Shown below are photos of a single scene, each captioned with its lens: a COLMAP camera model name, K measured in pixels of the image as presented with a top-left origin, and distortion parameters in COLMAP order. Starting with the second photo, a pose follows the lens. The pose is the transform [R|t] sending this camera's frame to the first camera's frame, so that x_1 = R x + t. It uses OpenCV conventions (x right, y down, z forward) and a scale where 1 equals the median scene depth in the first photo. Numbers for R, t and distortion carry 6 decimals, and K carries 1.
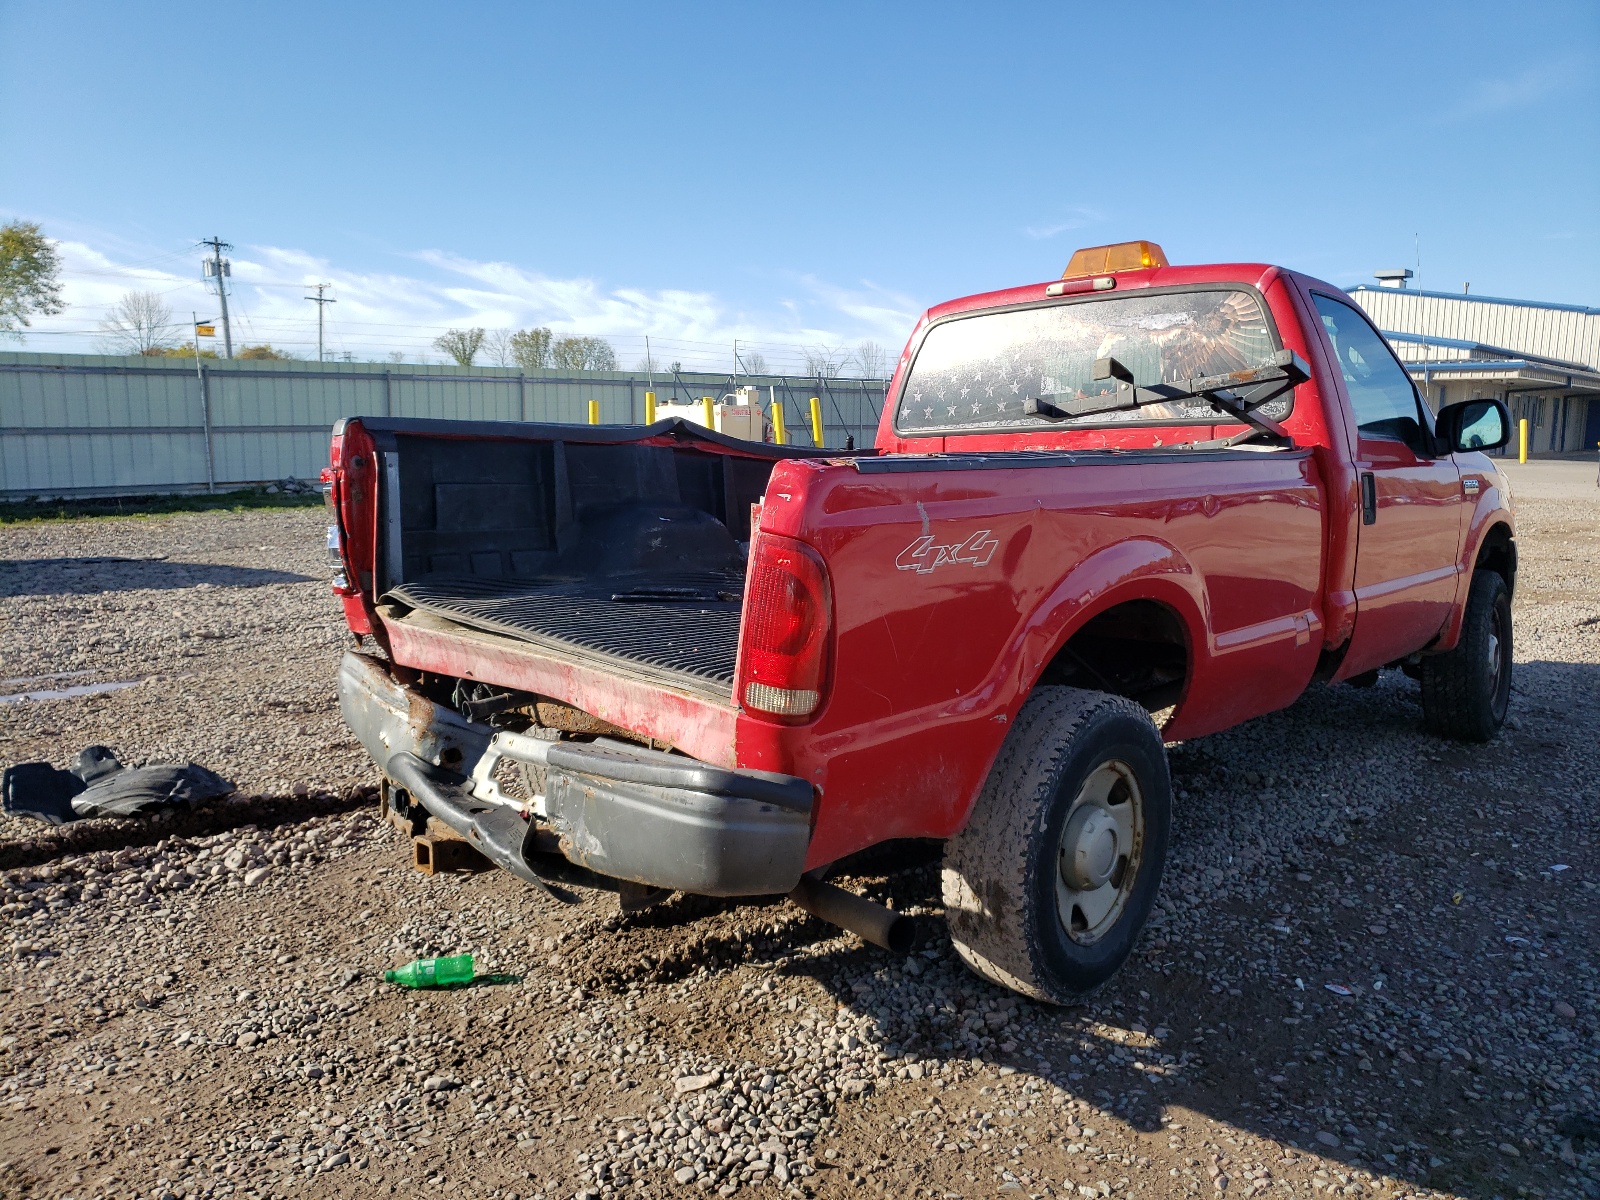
lens RADIAL K [[1215.5, 0, 826.8], [0, 1215.5, 591.1], [0, 0, 1]] dist [0.010374, 0.005788]
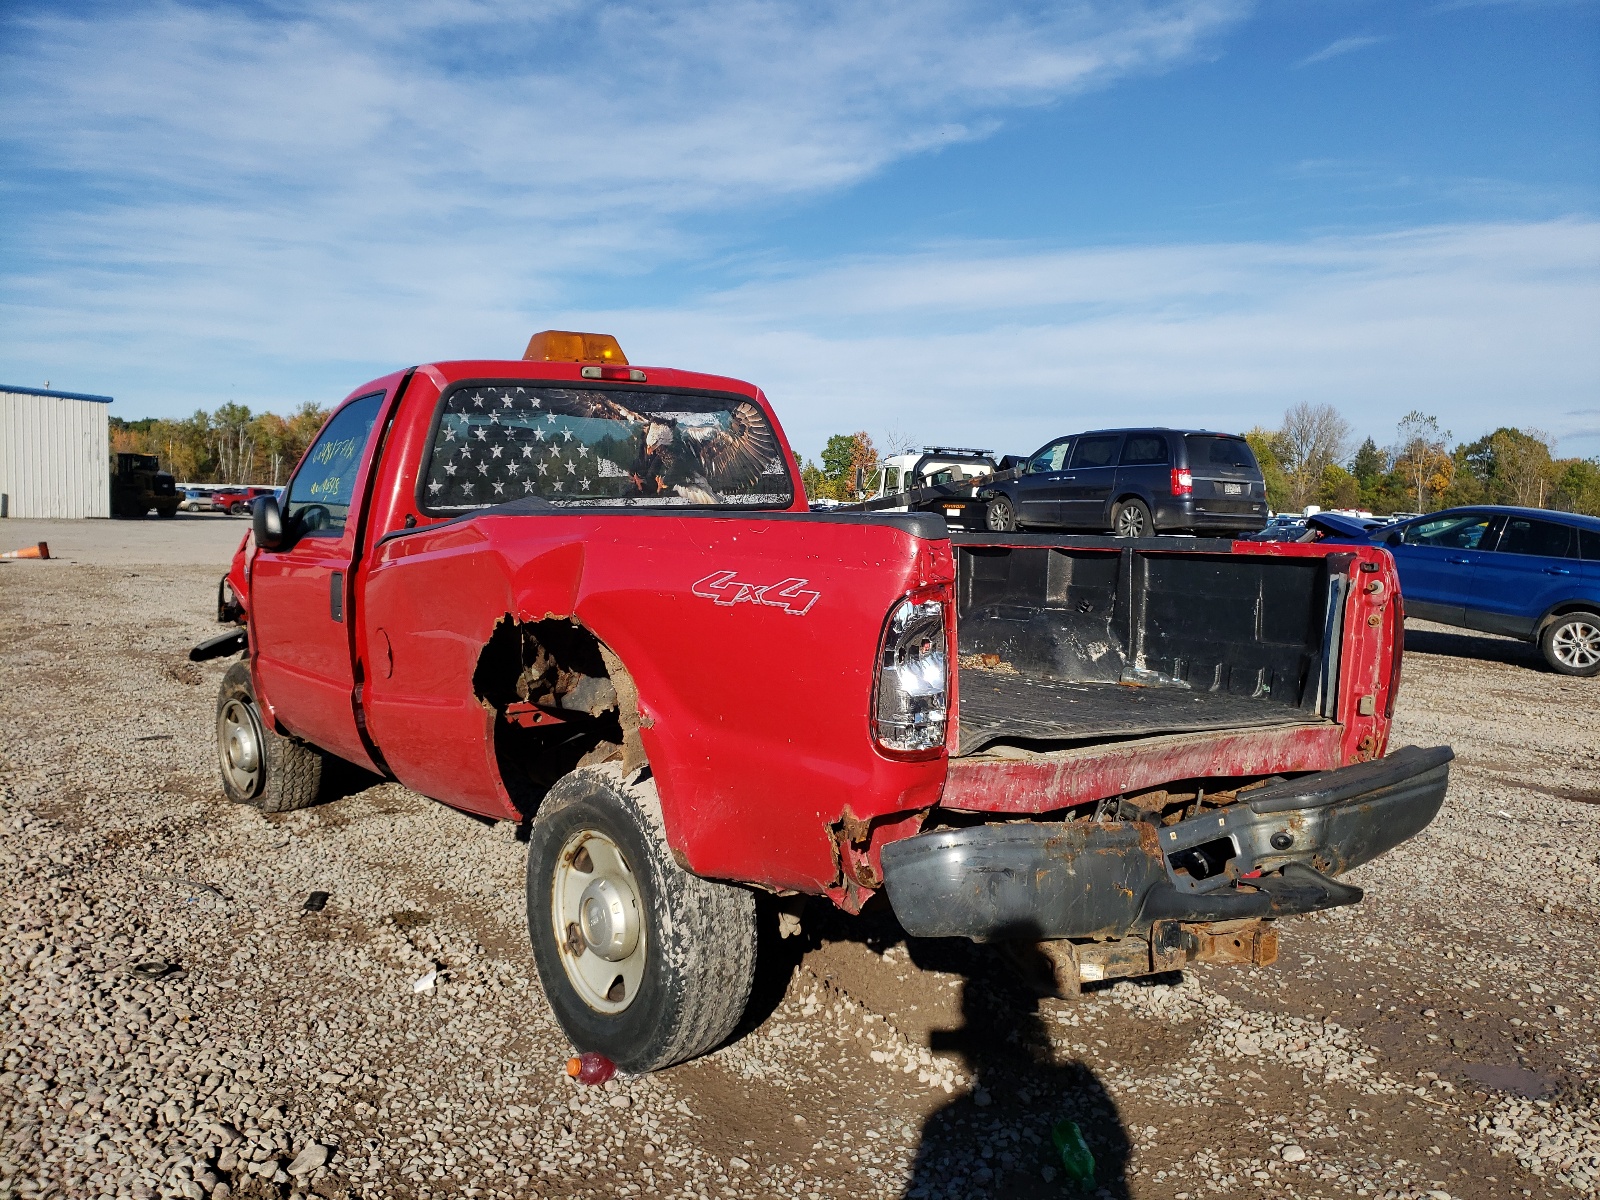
lens RADIAL K [[1230.6, 0, 800.0], [0, 1230.6, 600.0], [0, 0, 1]] dist [0.043473, -0.070661]
pose [[0.152790, -0.068602, 0.985875, -0.464492], [0.107847, 0.992787, 0.052369, -0.055962], [-0.982356, 0.098322, 0.159087, 0.399480]]
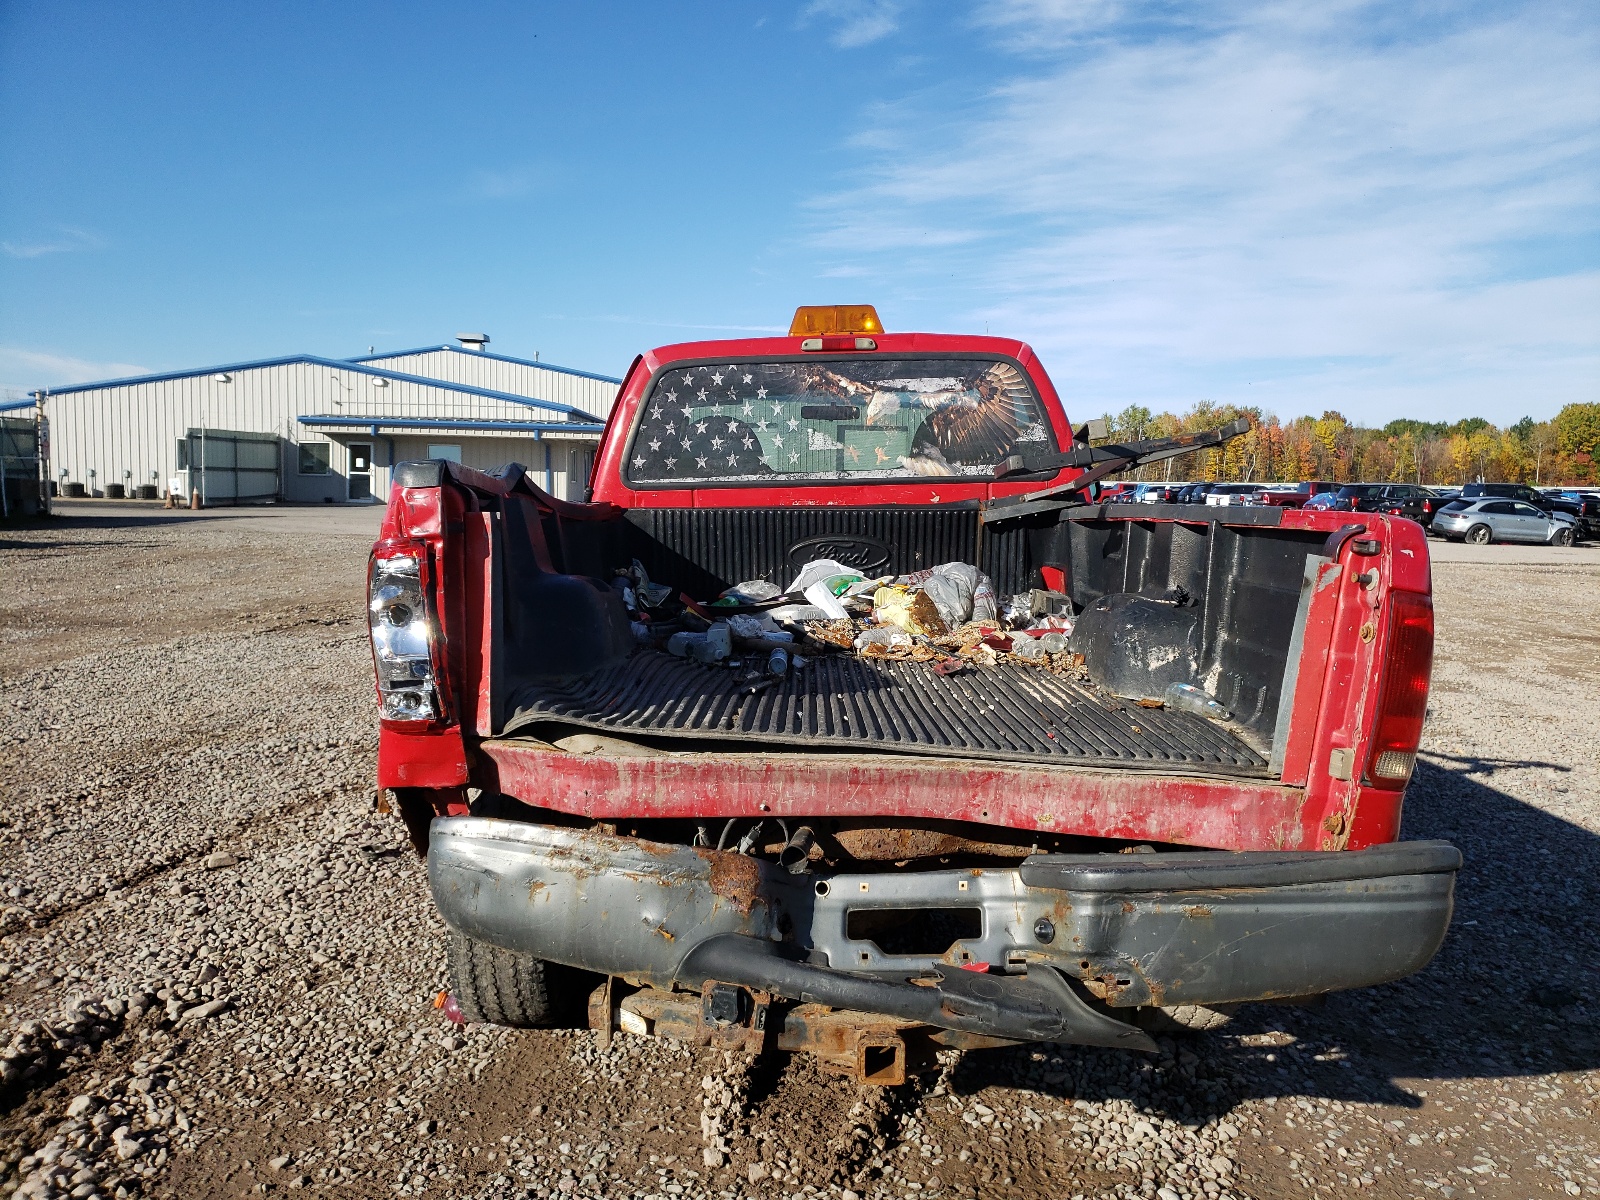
lens RADIAL K [[1215.5, 0, 826.8], [0, 1215.5, 591.1], [0, 0, 1]] dist [0.010374, 0.005788]
pose [[0.741045, -0.046013, 0.669876, -0.277025], [0.073845, 0.997182, -0.013195, -0.018986], [-0.667382, 0.059245, 0.742355, 0.153972]]
